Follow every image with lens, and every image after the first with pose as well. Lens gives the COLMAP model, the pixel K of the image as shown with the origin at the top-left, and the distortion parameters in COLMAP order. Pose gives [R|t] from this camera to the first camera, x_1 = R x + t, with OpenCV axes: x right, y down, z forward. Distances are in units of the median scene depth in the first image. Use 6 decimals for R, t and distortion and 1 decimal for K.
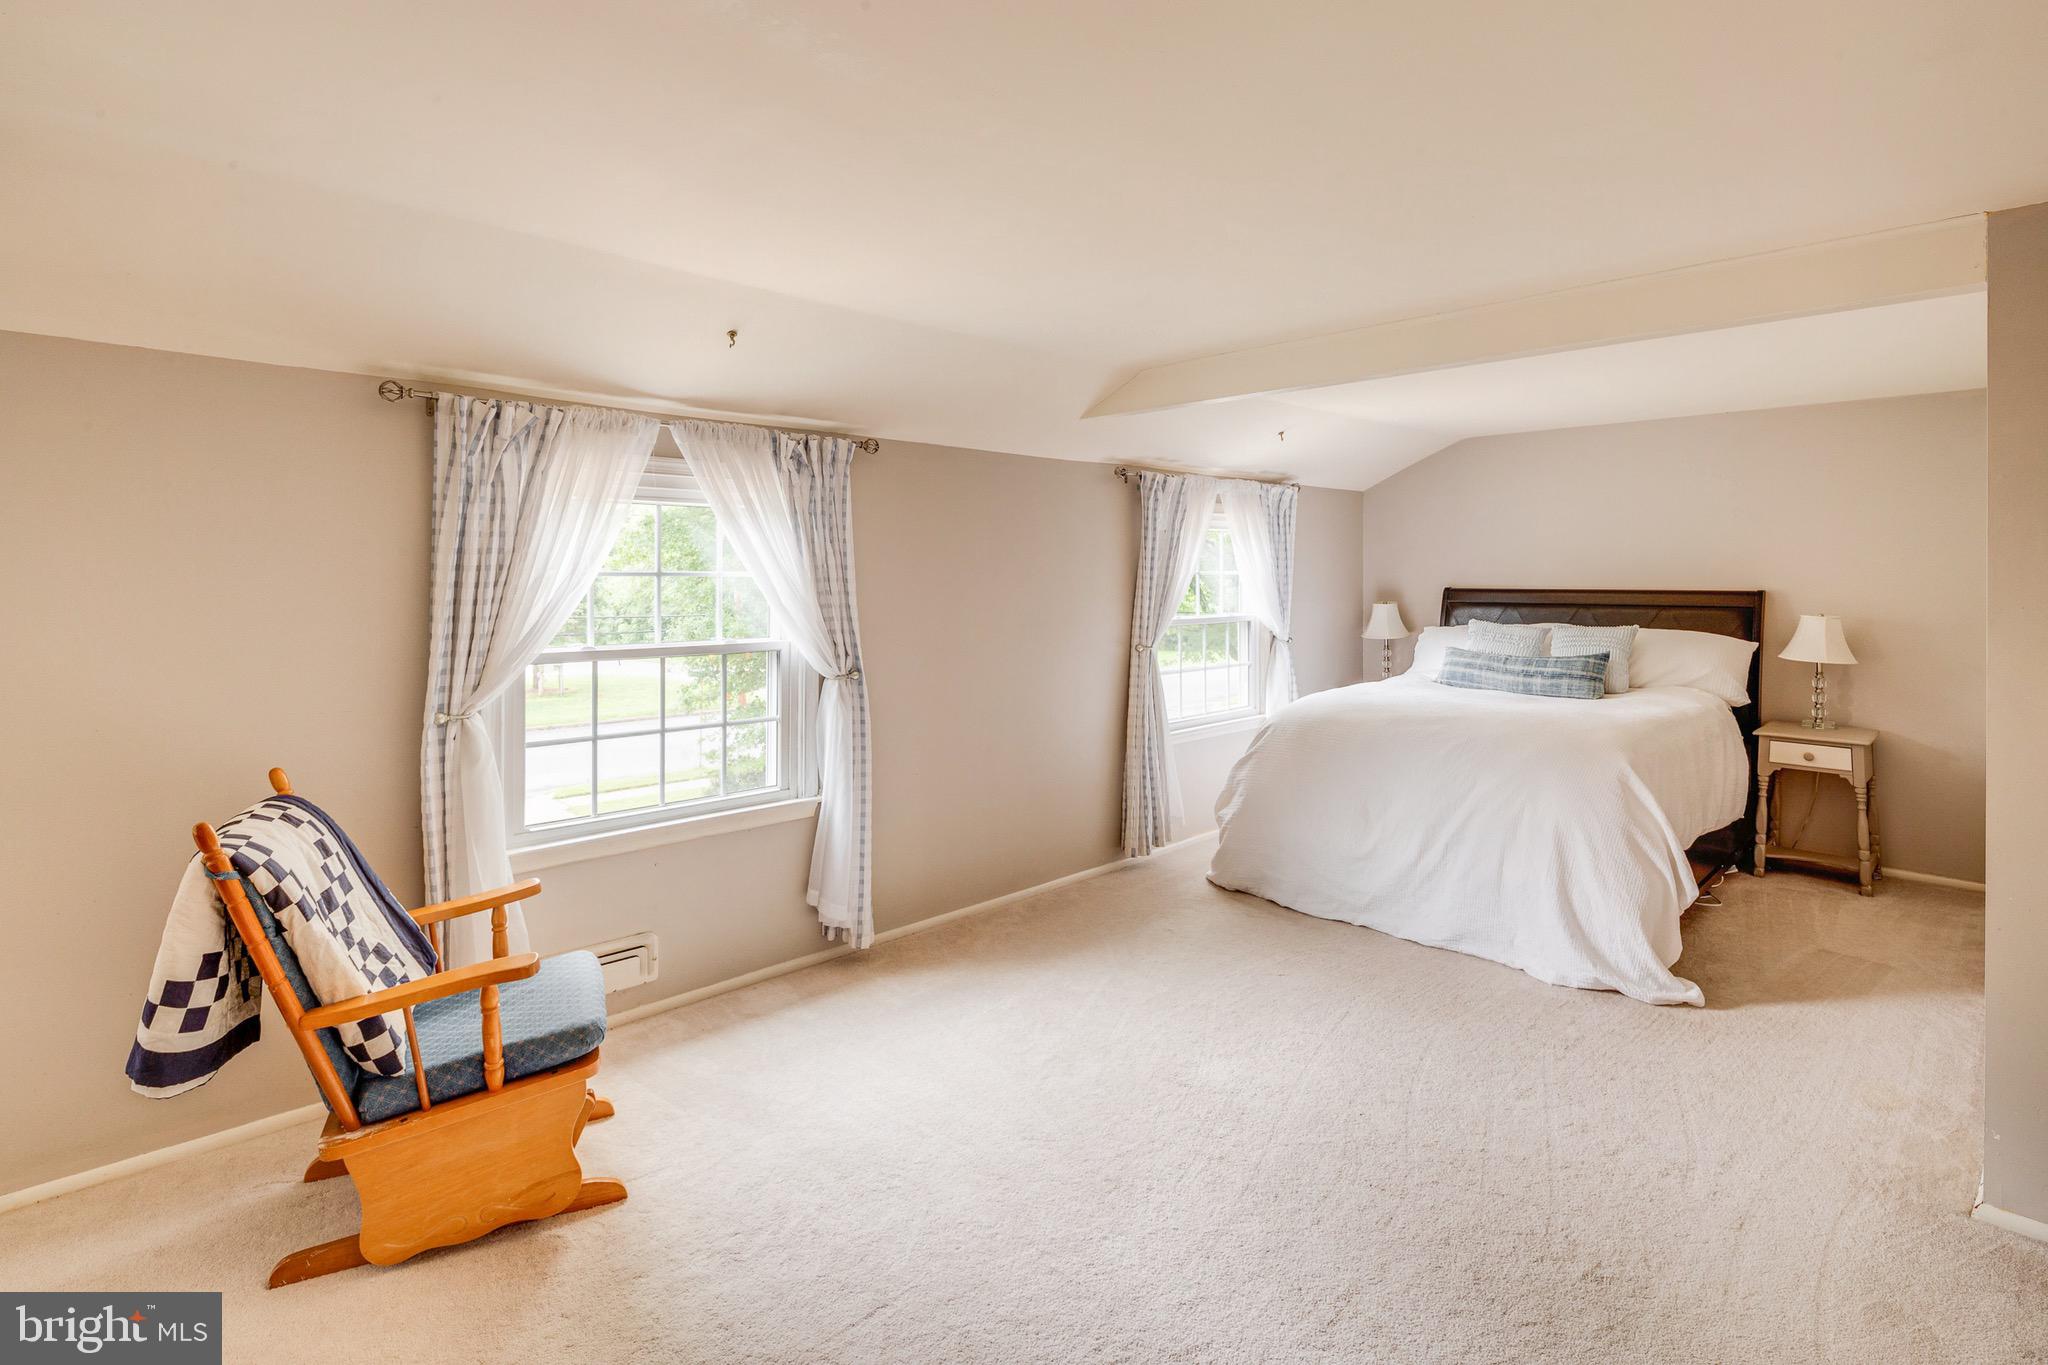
lens RADIAL K [[996.1, 0, 1033.4], [0, 996.1, 614.5], [0, 0, 1]] dist [0.001065, -0.002116]
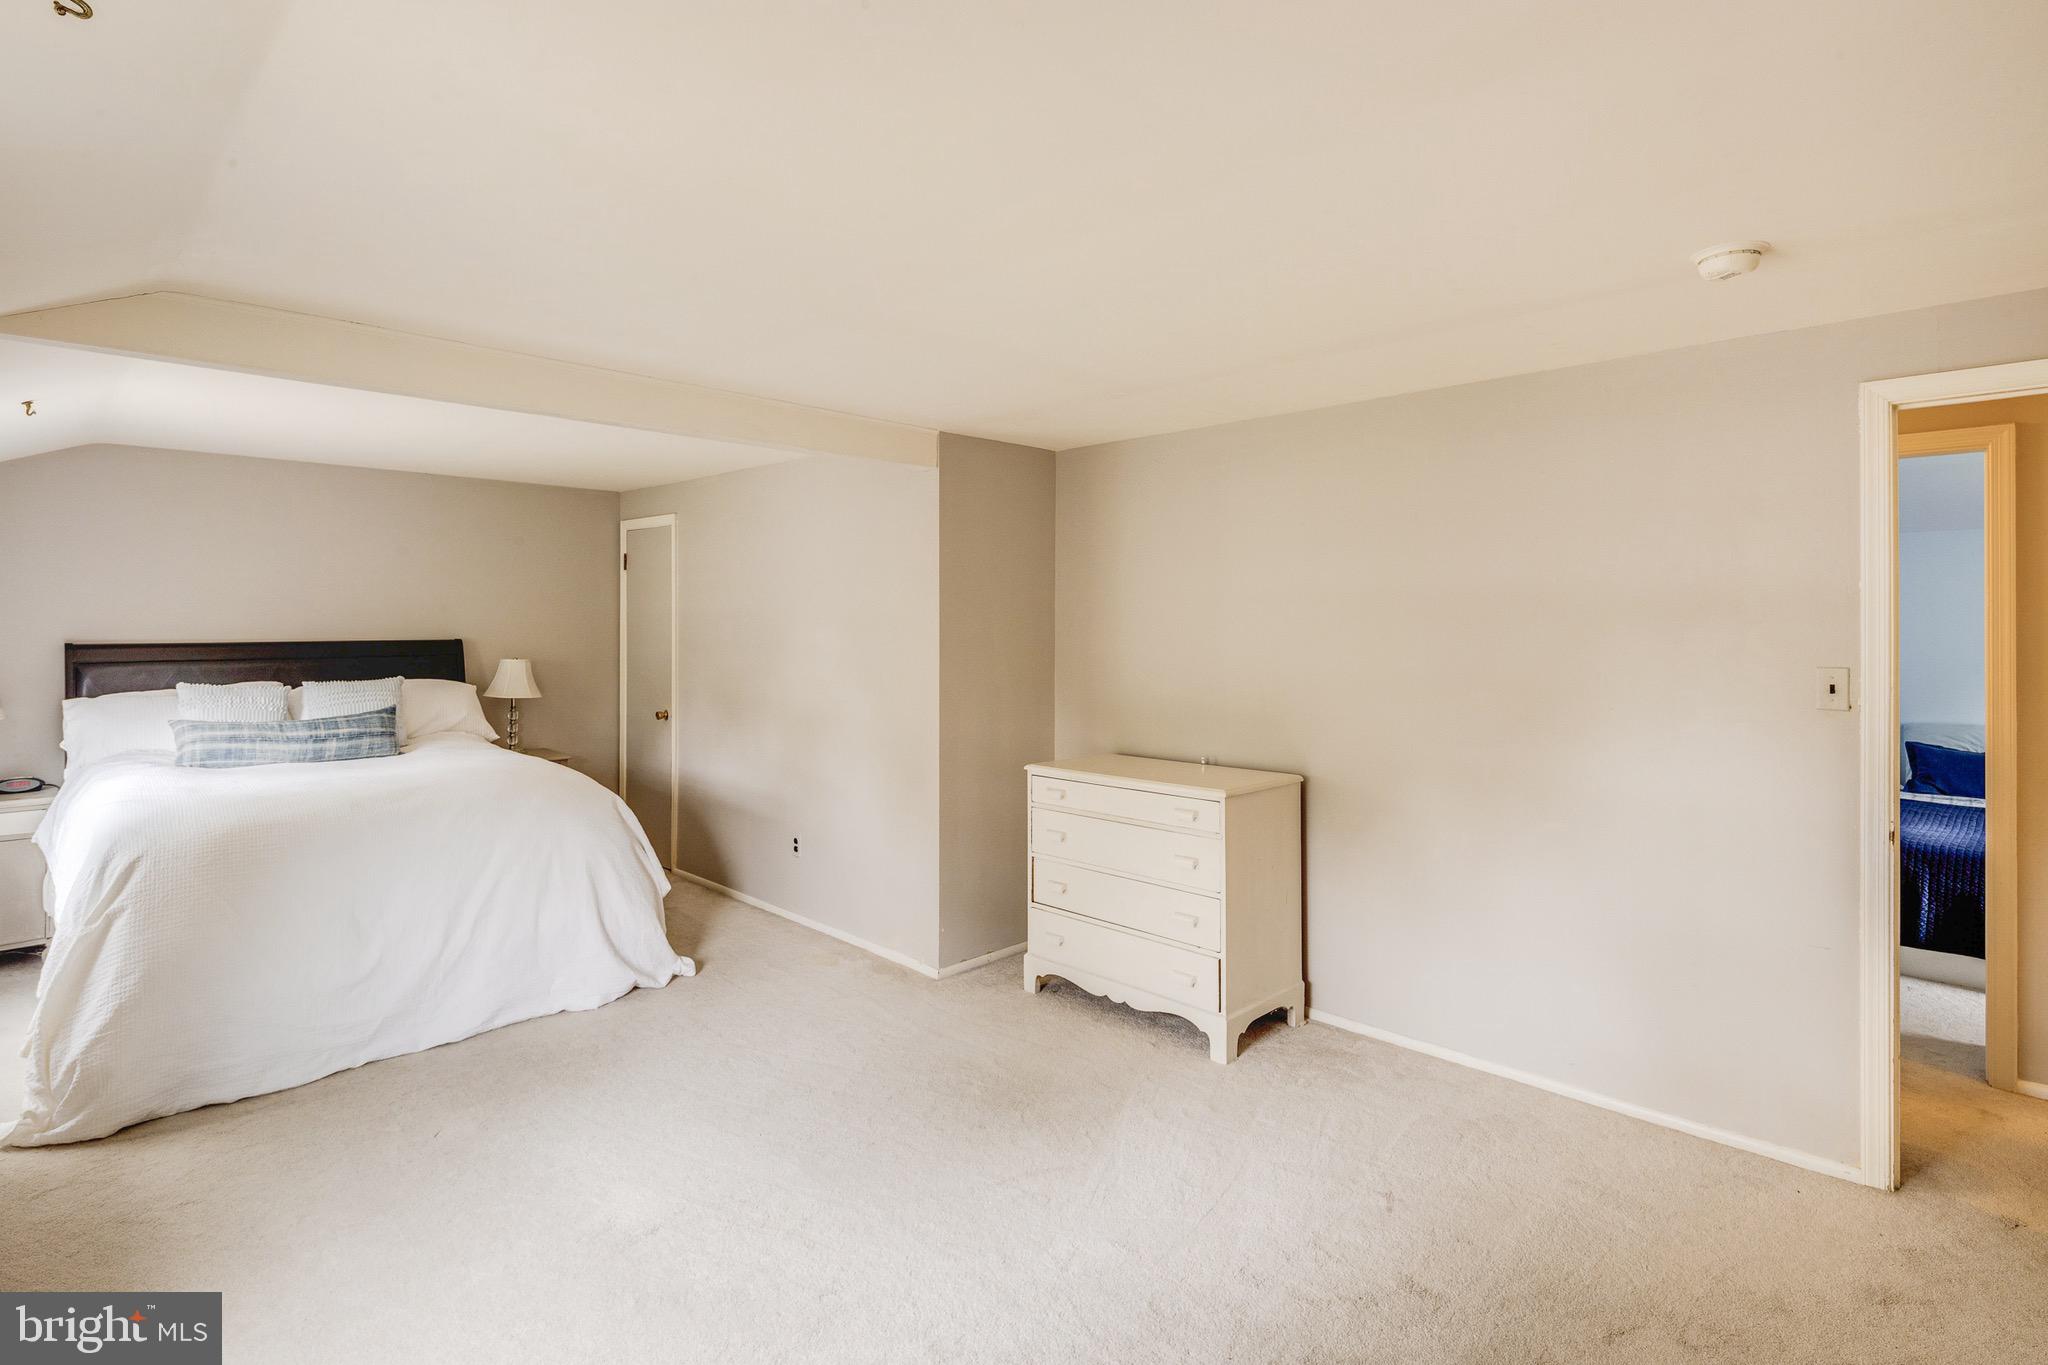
lens RADIAL K [[996.1, 0, 1033.4], [0, 996.1, 614.5], [0, 0, 1]] dist [0.001065, -0.002116]
pose [[-0.002339, 0.007977, 0.999965, -0.394411], [0.045579, 0.998930, -0.007862, -0.014788], [-0.998958, 0.045559, -0.002700, 0.370534]]
